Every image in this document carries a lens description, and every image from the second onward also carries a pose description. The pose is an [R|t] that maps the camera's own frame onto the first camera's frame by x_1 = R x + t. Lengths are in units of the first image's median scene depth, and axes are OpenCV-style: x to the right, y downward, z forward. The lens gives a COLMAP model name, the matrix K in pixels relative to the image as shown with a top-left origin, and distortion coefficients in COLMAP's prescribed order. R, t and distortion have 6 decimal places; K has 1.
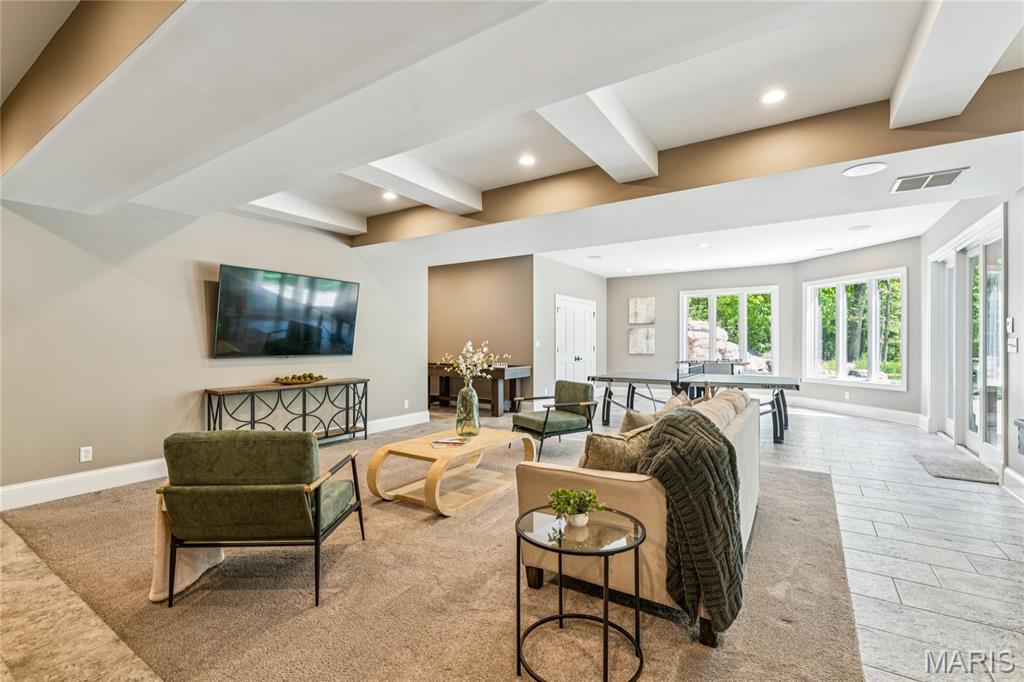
lens RADIAL K [[450.7, 0, 514.0], [0, 450.7, 343.9], [0, 0, 1]] dist [-0.006943, 0.000461]
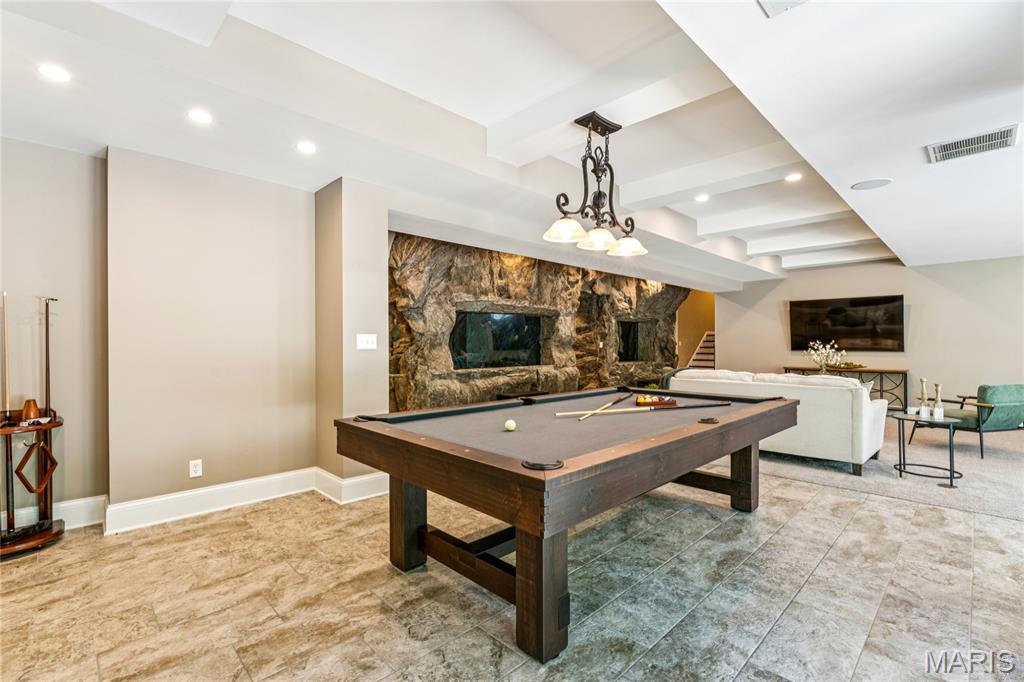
lens RADIAL K [[459.6, 0, 512.0], [0, 459.6, 341.0], [0, 0, 1]] dist [-0.010926, -0.000190]
pose [[-0.223913, 0.004504, -0.974599, 2.455813], [0.010963, 0.999938, 0.002102, -0.039907], [0.974547, -0.010214, -0.223949, 0.486542]]
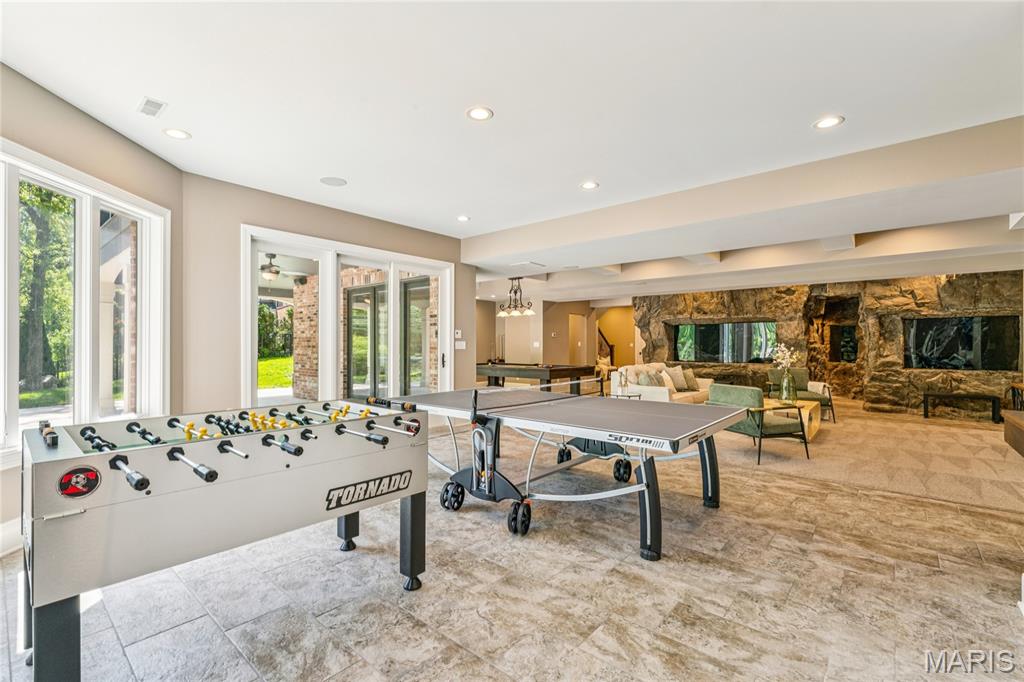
lens RADIAL K [[450.7, 0, 514.0], [0, 450.7, 343.9], [0, 0, 1]] dist [-0.006943, 0.000461]
pose [[-0.990988, 0.009383, 0.133623, 0.892537], [0.008058, 0.999913, -0.010454, -0.006403], [-0.133710, -0.009283, -0.990977, 3.888719]]
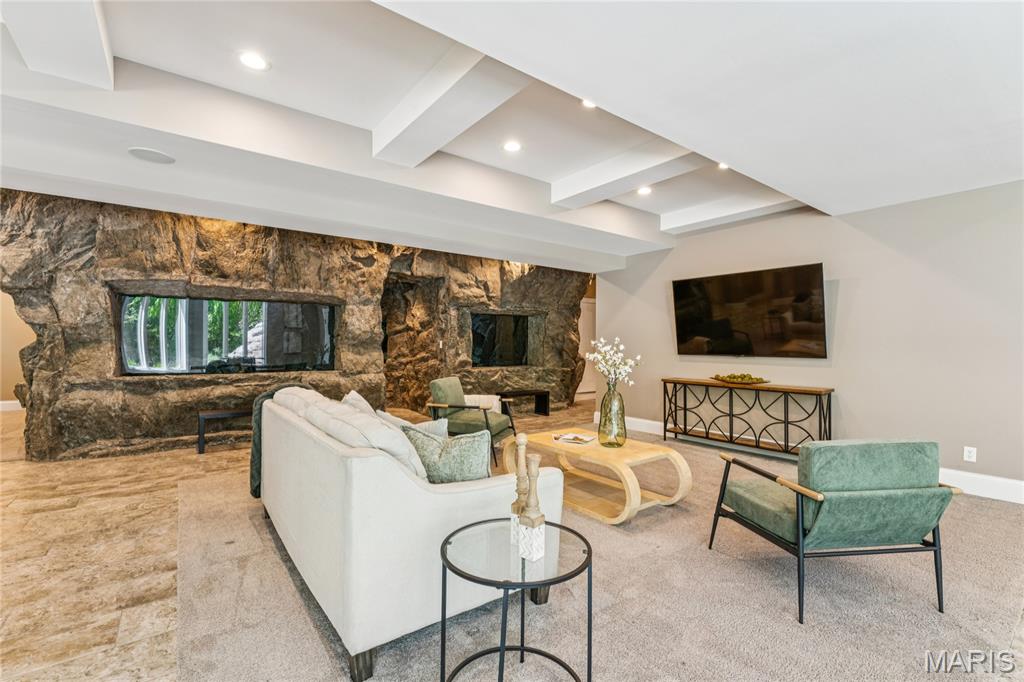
lens RADIAL K [[450.7, 0, 514.0], [0, 450.7, 343.9], [0, 0, 1]] dist [-0.006943, 0.000461]
pose [[-0.345875, 0.006942, -0.938255, 1.160680], [0.005031, 0.999972, 0.005544, -0.010239], [0.938267, -0.002802, -0.345900, 1.686328]]
